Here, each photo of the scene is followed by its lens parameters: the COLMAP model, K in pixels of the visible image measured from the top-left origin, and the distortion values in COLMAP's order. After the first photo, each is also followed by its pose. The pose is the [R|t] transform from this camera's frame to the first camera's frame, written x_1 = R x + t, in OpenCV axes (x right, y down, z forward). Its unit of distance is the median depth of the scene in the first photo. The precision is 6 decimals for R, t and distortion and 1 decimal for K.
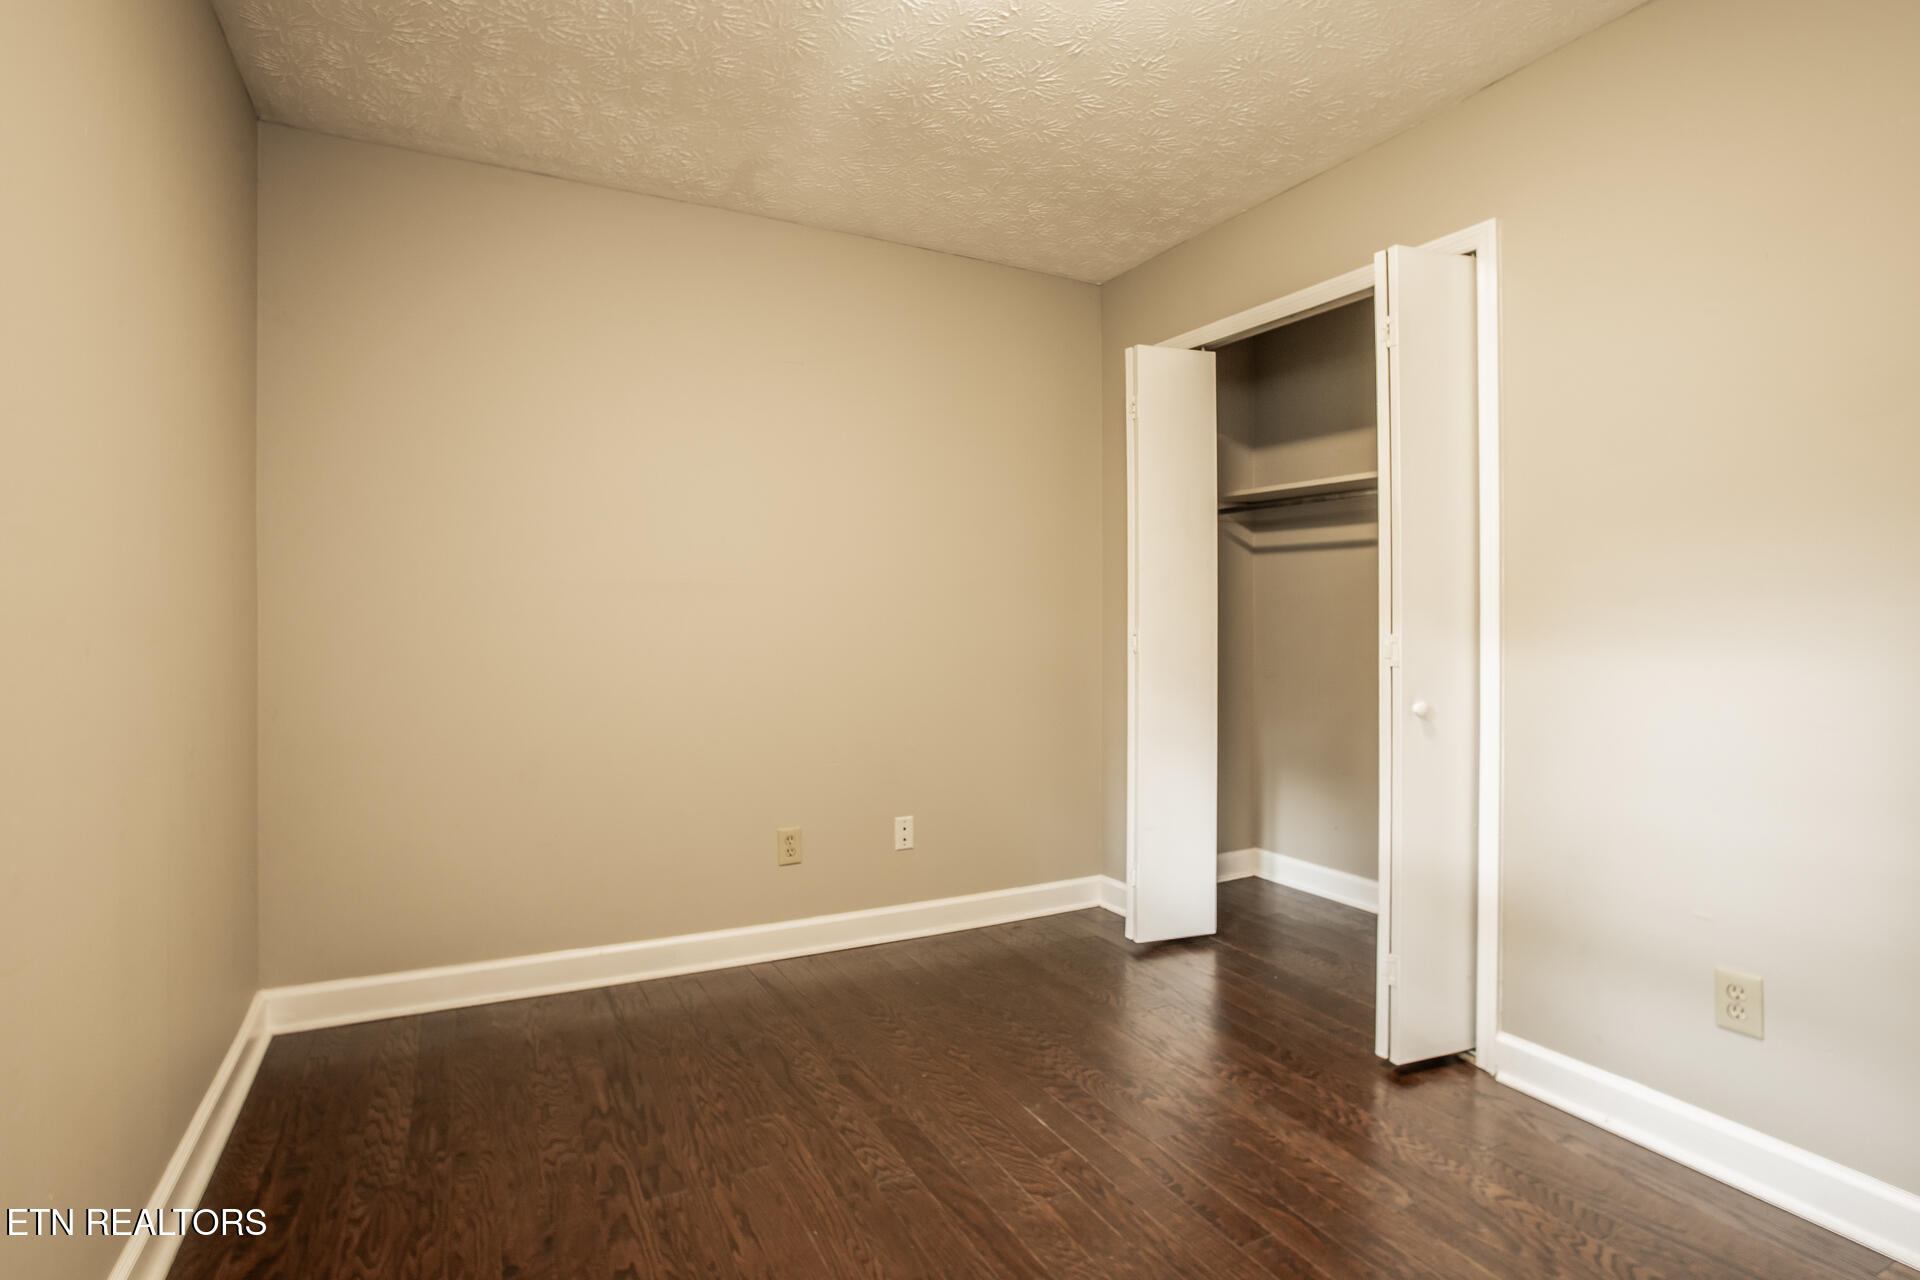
lens RADIAL K [[960.4, 0, 952.8], [0, 960.4, 609.1], [0, 0, 1]] dist [-0.049996, 0.027784]
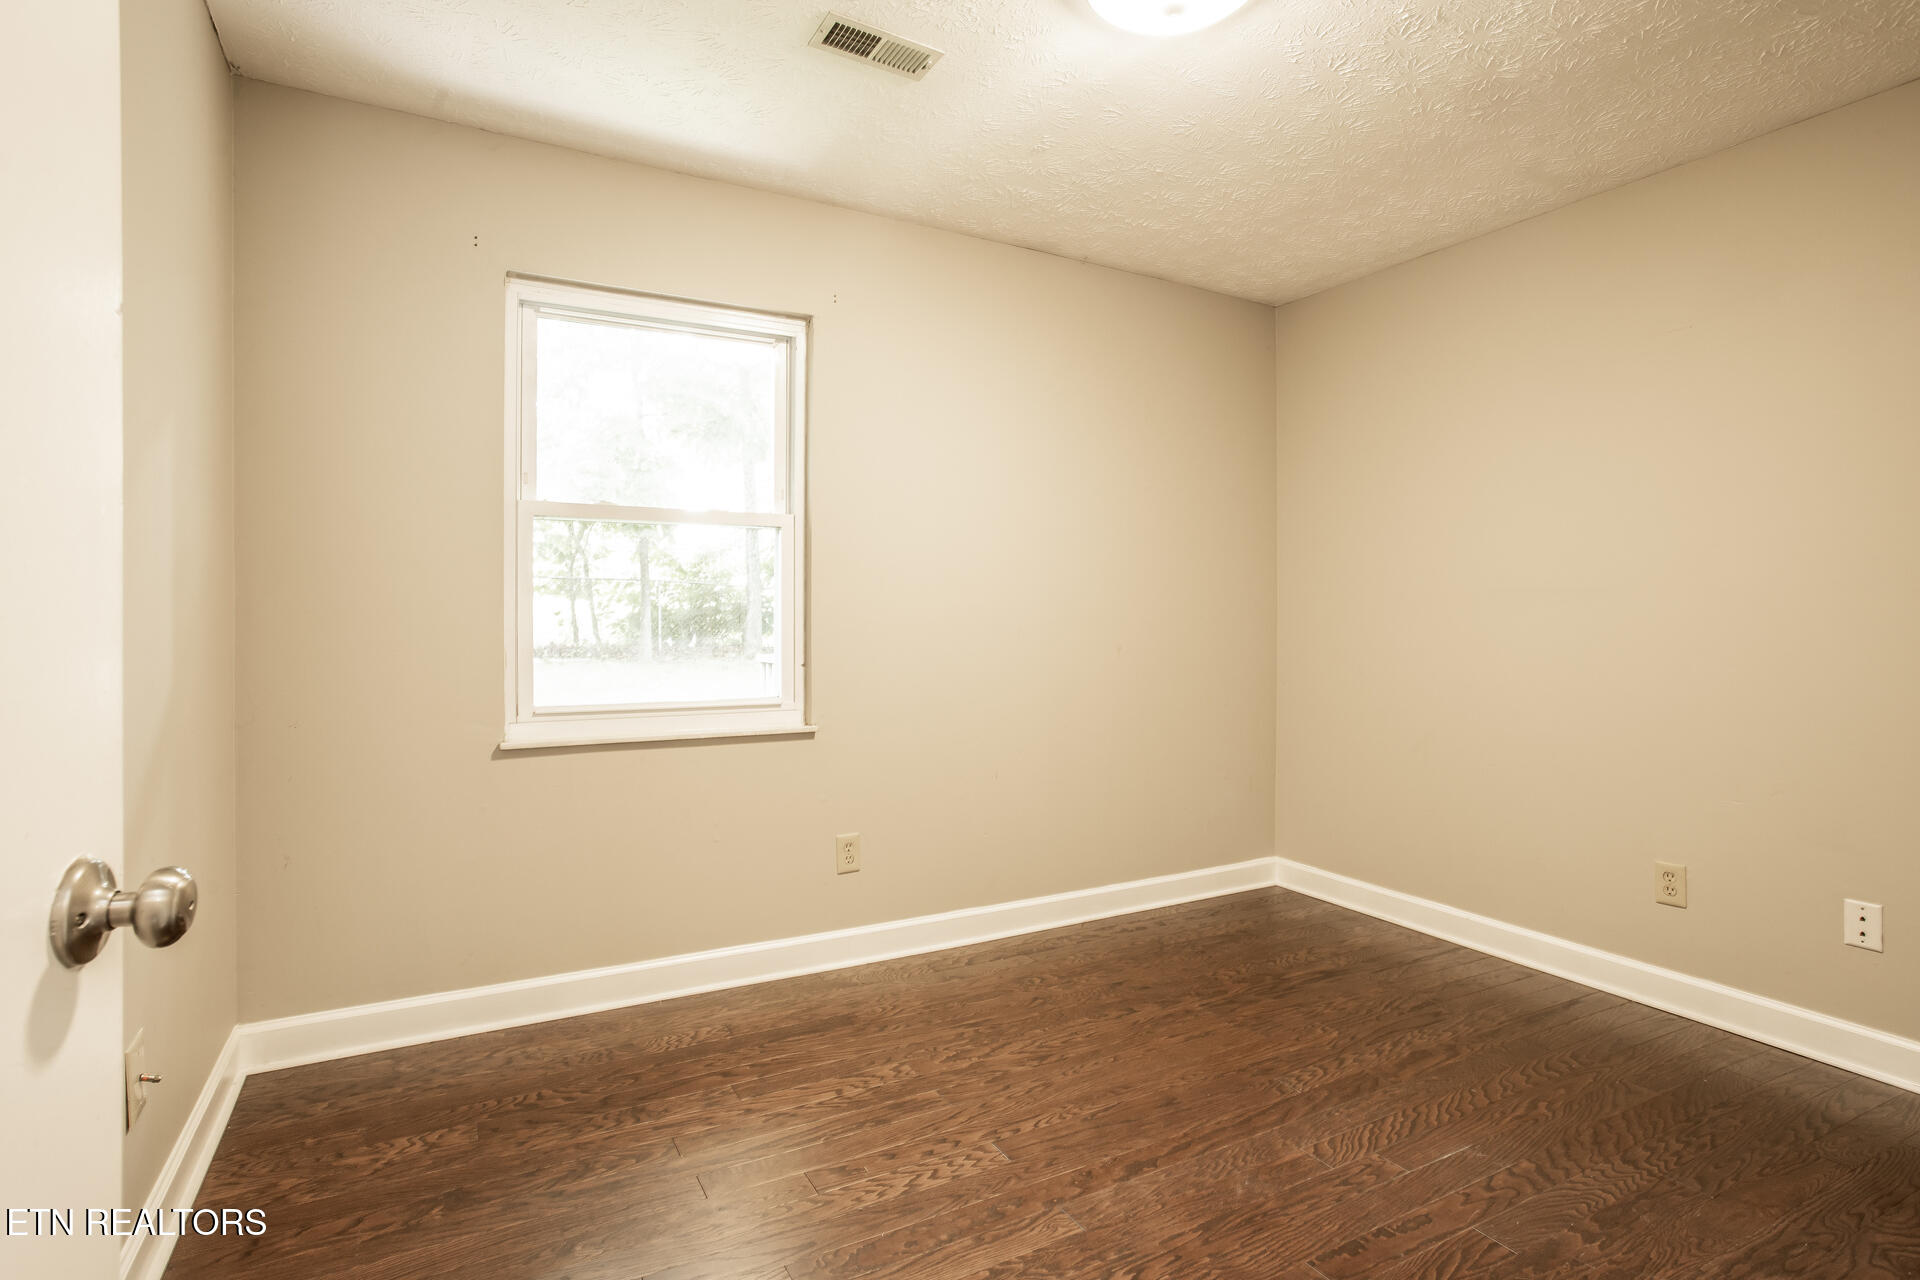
lens RADIAL K [[960.4, 0, 952.8], [0, 960.4, 609.1], [0, 0, 1]] dist [-0.049996, 0.027784]
pose [[0.018276, -0.012529, -0.999754, 1.004865], [0.010360, 0.999870, -0.012341, -0.002706], [0.999779, -0.010132, 0.018404, 0.474534]]
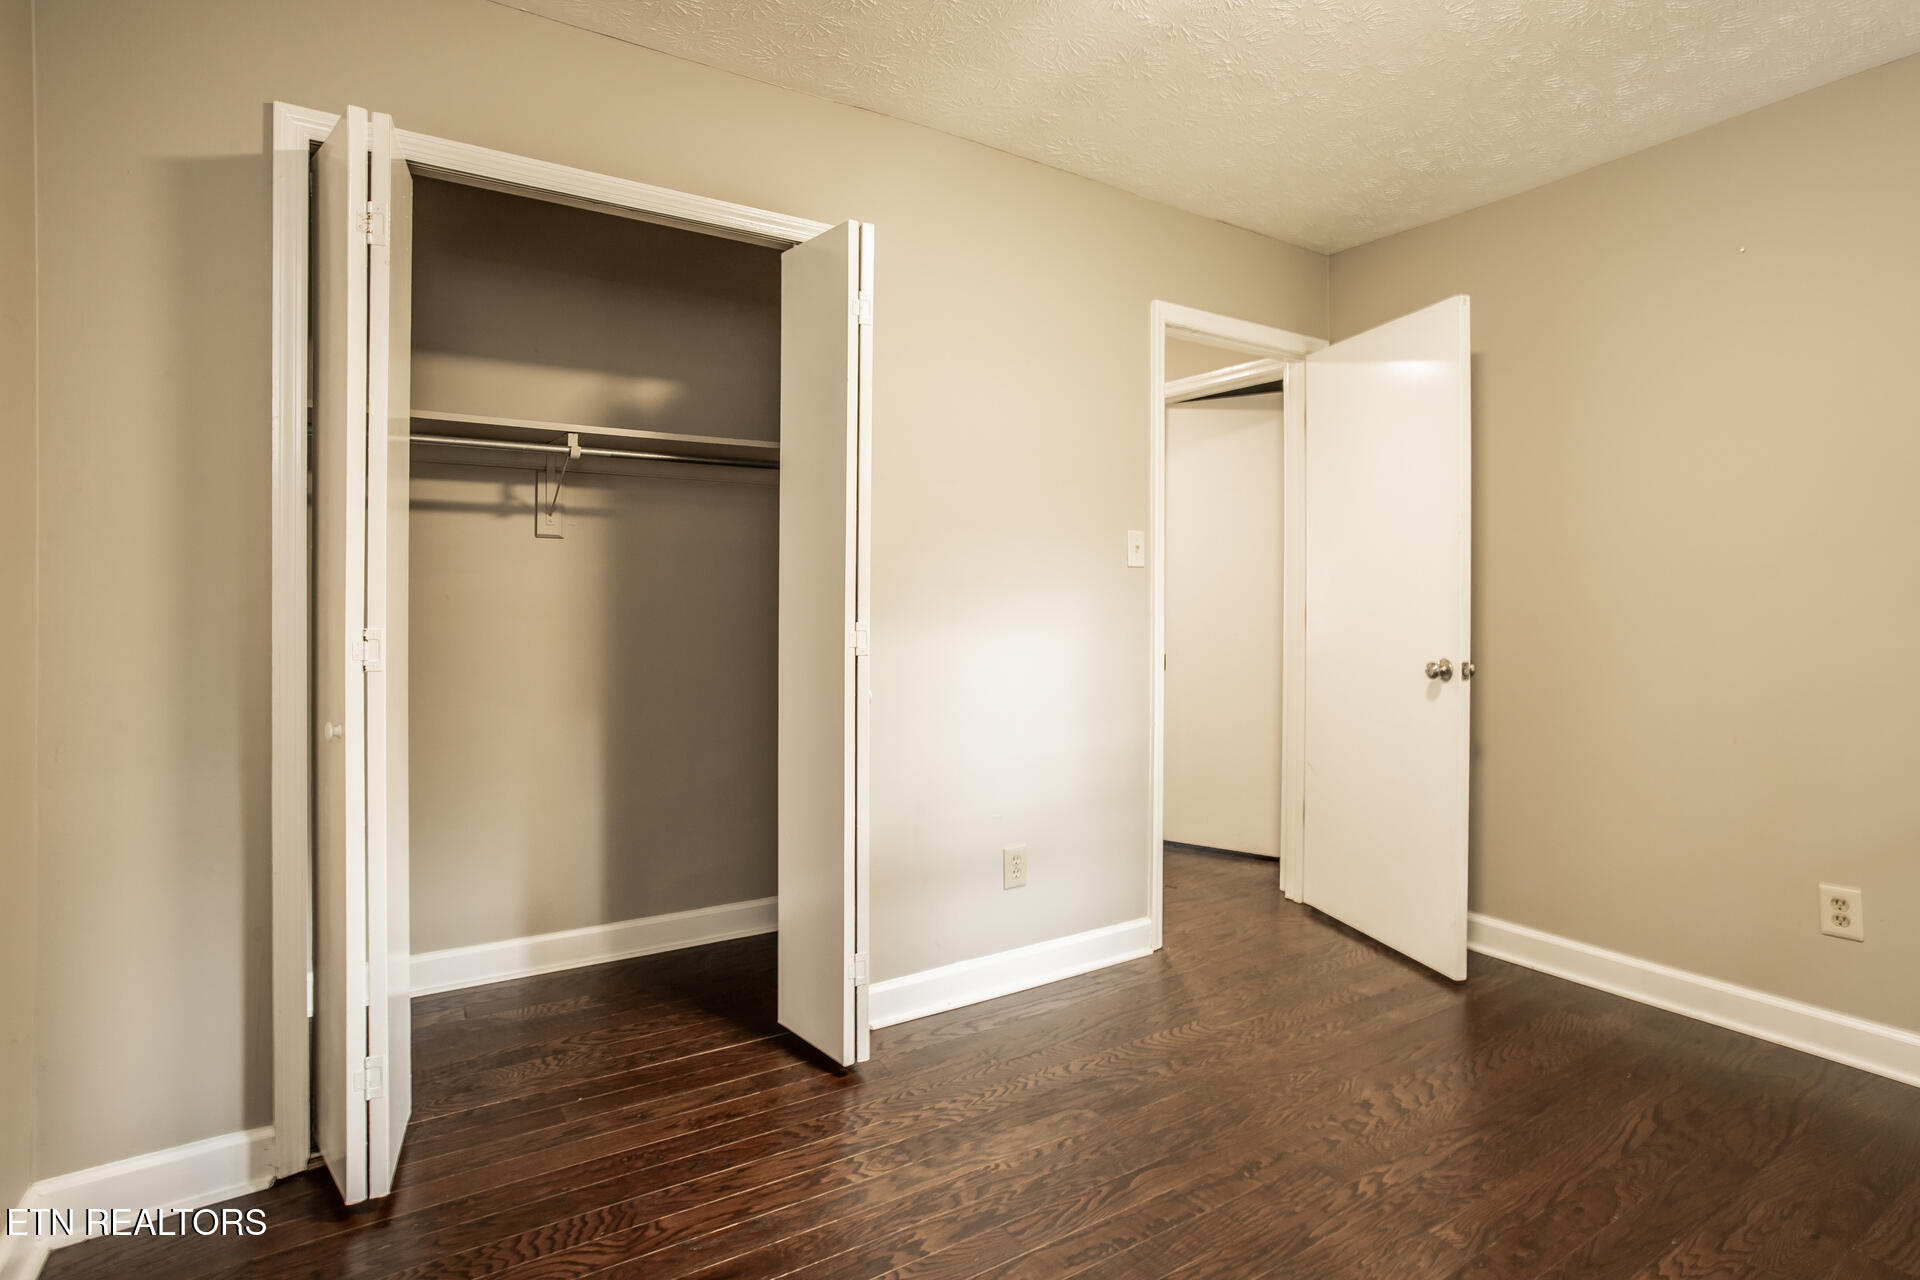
lens RADIAL K [[960.4, 0, 952.8], [0, 960.4, 609.1], [0, 0, 1]] dist [-0.049996, 0.027784]
pose [[-0.085331, -0.017066, 0.996207, -0.545141], [-0.011621, 0.999802, 0.016132, -0.004523], [-0.996285, -0.010200, -0.085512, 1.062465]]
